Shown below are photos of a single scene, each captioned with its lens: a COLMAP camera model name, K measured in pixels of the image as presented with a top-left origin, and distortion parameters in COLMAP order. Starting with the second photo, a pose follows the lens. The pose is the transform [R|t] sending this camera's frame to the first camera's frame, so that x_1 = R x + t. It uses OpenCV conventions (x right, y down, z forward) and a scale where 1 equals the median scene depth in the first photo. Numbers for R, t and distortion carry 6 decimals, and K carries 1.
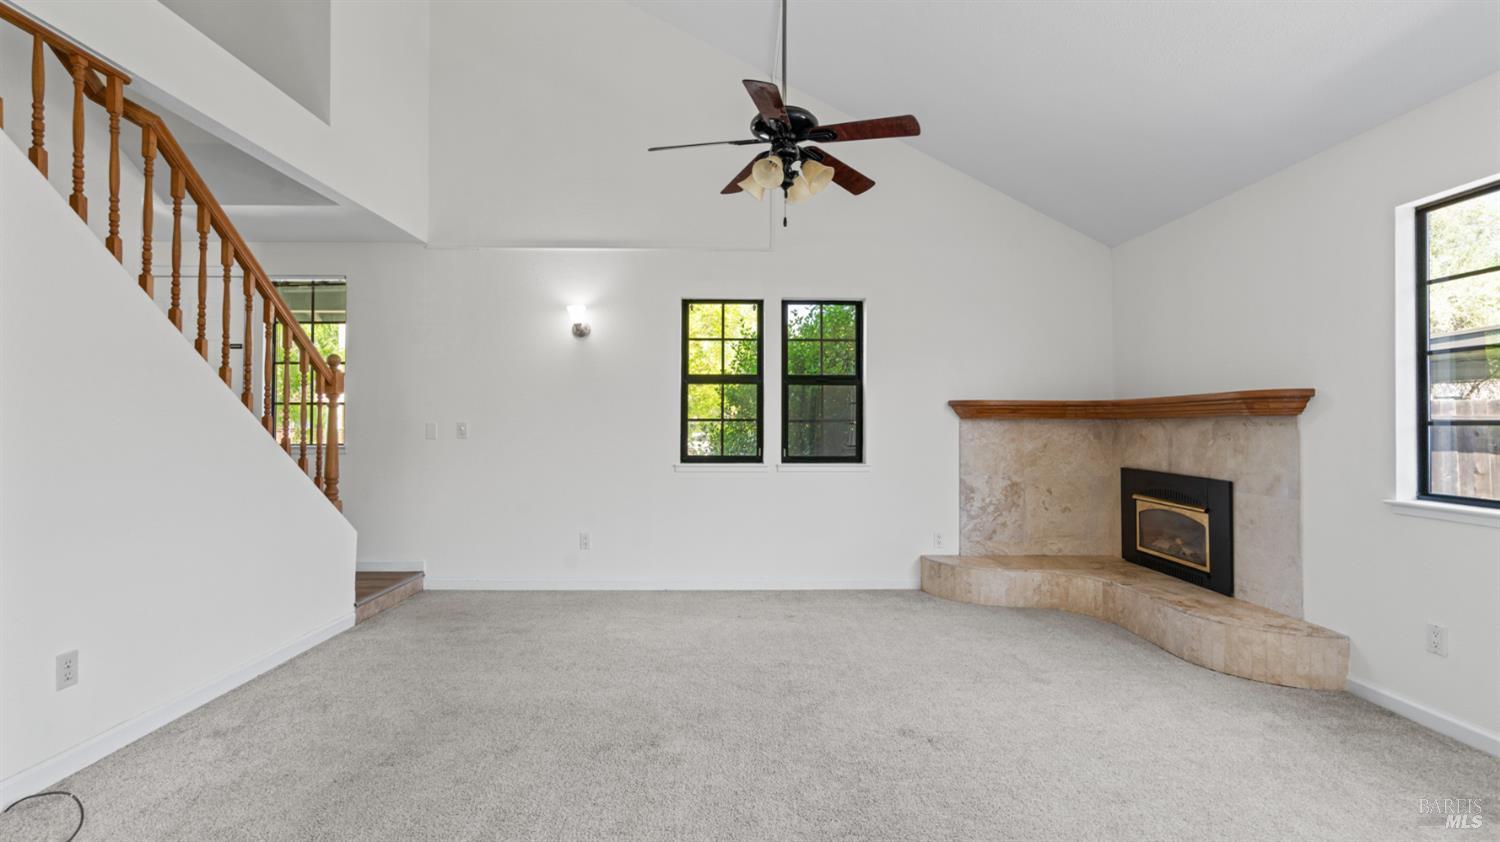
lens RADIAL K [[672.6, 0, 747.9], [0, 672.6, 412.4], [0, 0, 1]] dist [-0.001767, 0.000111]
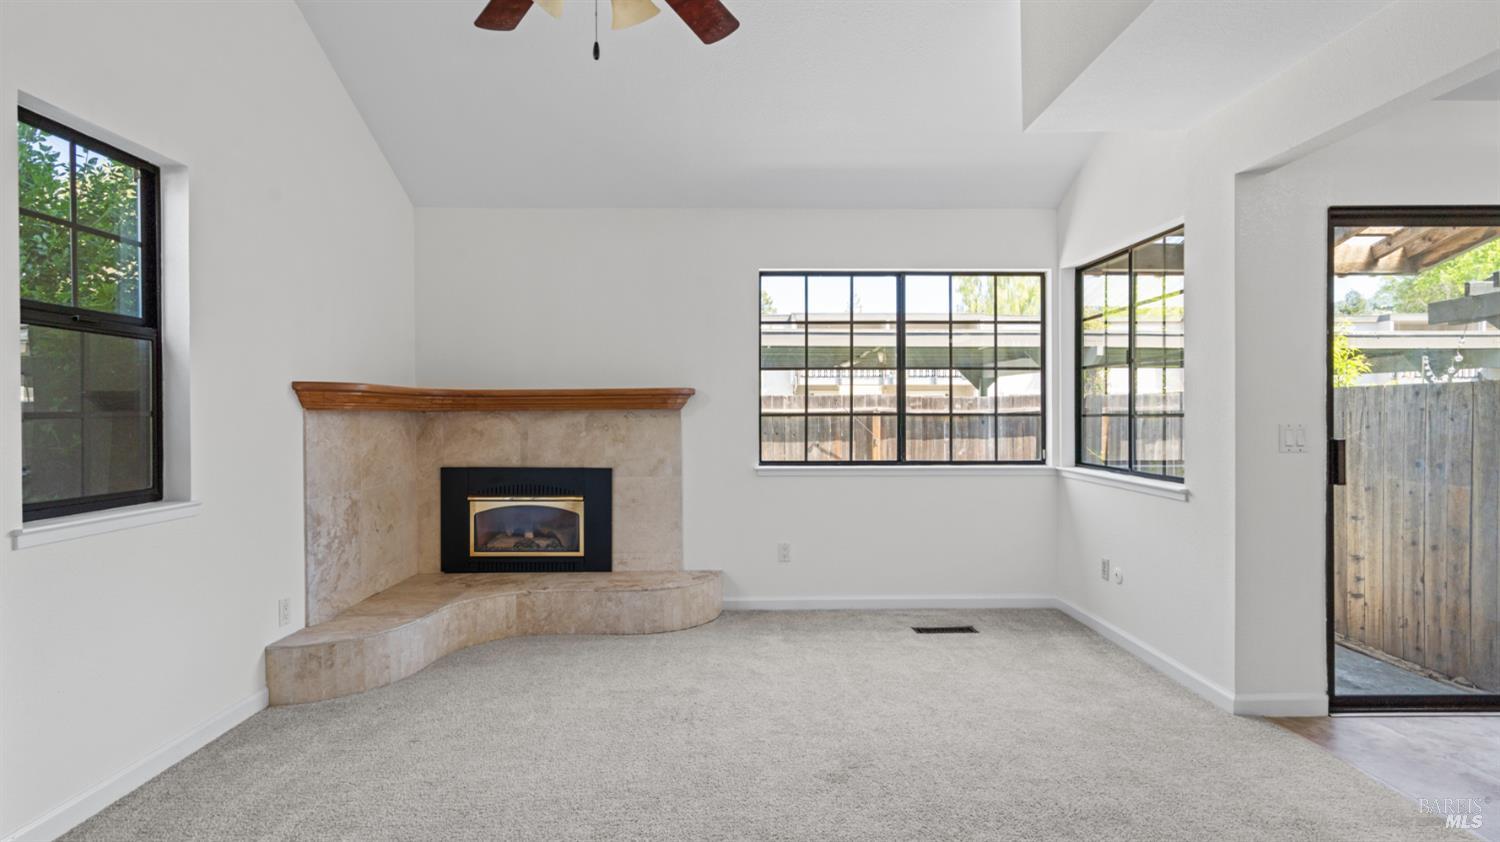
lens RADIAL K [[719.2, 0, 746.9], [0, 719.2, 419.1], [0, 0, 1]] dist [0.002259, 0.000881]
pose [[0.000643, -0.009499, 0.999955, -0.452127], [-0.013399, 0.999865, 0.009506, 0.007172], [-0.999910, -0.013404, 0.000516, 0.746229]]
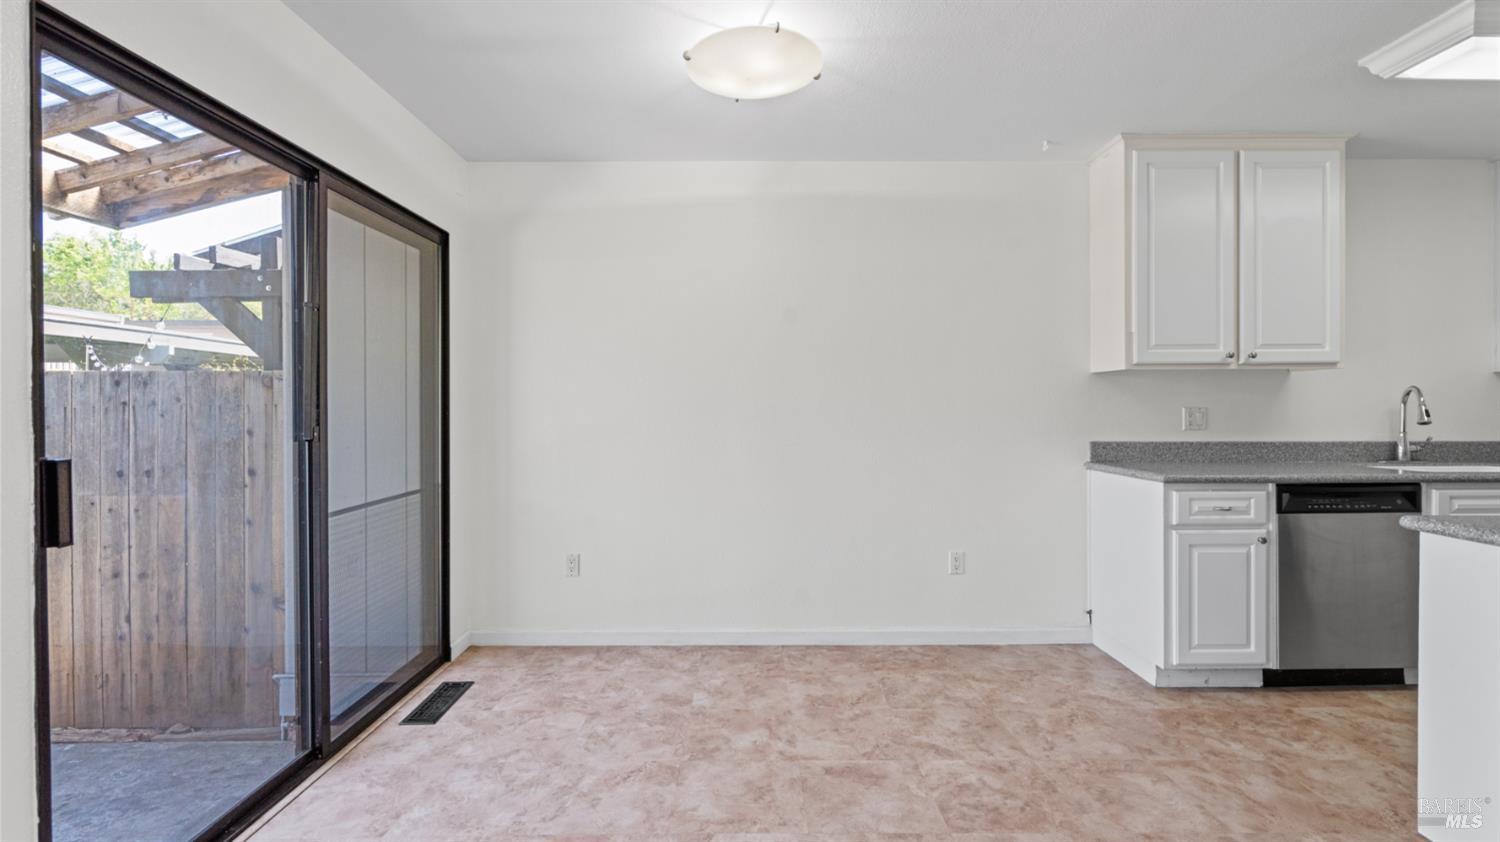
lens RADIAL K [[672.6, 0, 747.9], [0, 672.6, 412.4], [0, 0, 1]] dist [-0.001767, 0.000111]
pose [[-0.999833, -0.001737, 0.018178, -0.077324], [-0.001869, 0.999972, -0.007245, 0.003723], [-0.018165, -0.007278, -0.999809, 0.484155]]
